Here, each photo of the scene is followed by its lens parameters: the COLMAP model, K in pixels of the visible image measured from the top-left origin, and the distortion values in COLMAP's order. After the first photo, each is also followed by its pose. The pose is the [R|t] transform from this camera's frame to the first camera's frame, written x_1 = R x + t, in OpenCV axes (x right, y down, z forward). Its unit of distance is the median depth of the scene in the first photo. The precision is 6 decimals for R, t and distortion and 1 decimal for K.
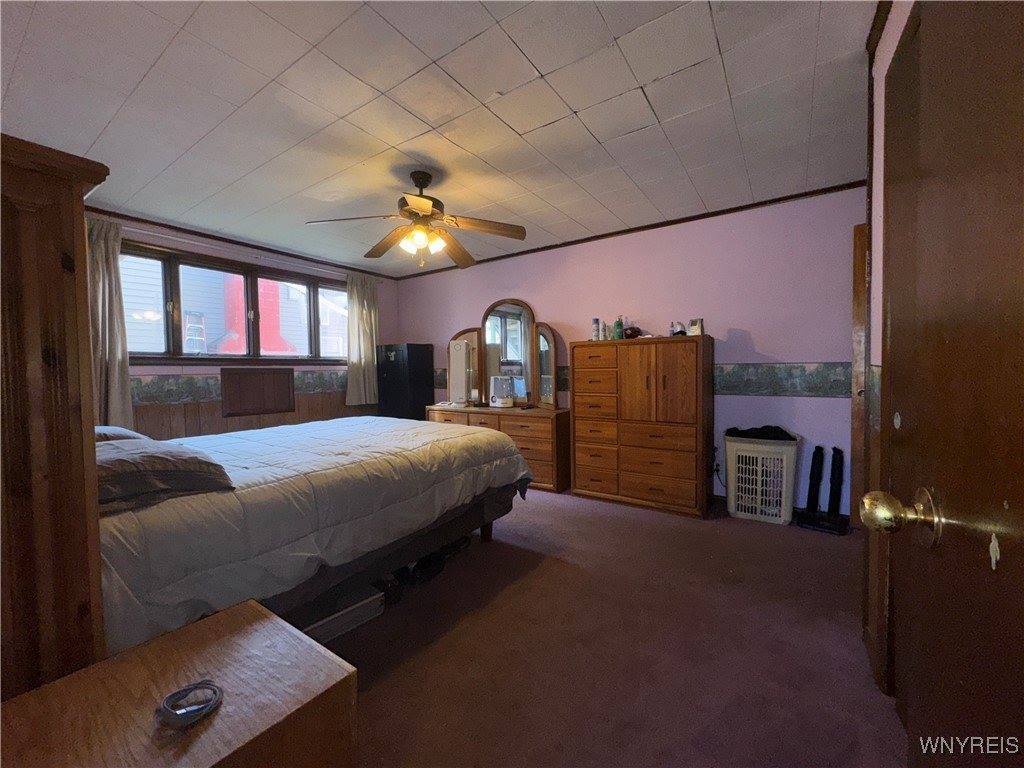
lens RADIAL K [[408.4, 0, 506.9], [0, 408.4, 383.0], [0, 0, 1]] dist [0.001670, 0.000210]
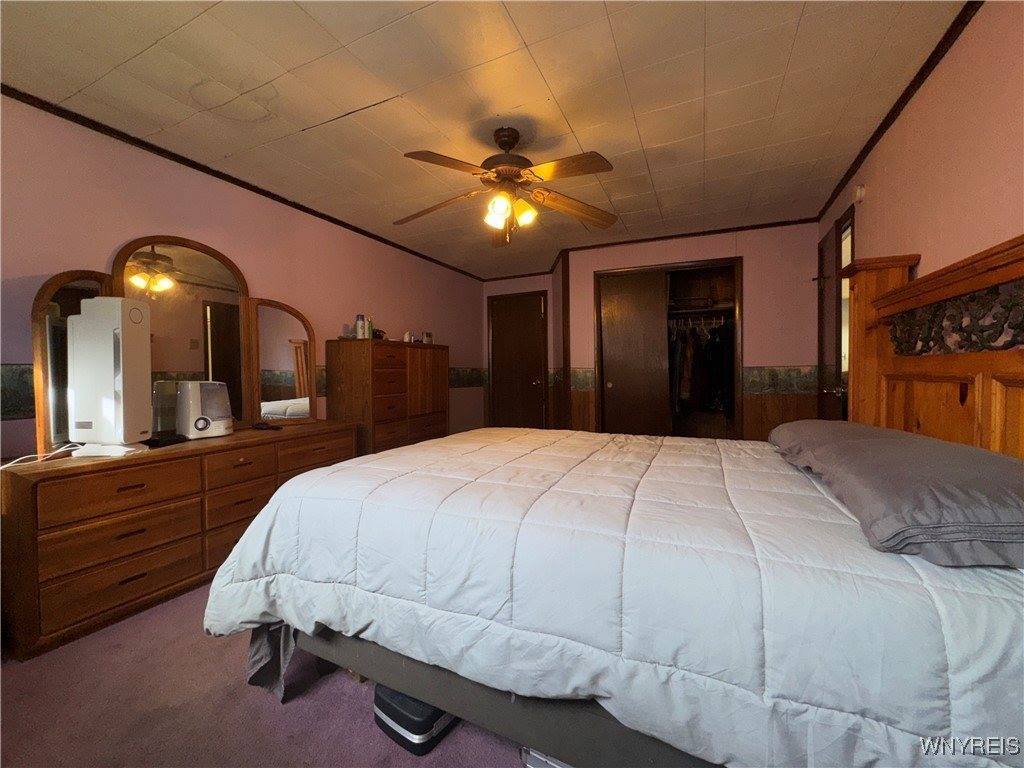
lens RADIAL K [[408.4, 0, 506.9], [0, 408.4, 383.0], [0, 0, 1]] dist [0.001670, 0.000210]
pose [[-0.156022, -0.019497, 0.987561, -0.526323], [0.041157, 0.998809, 0.026221, -0.009606], [-0.986896, 0.044736, -0.155034, 0.579143]]
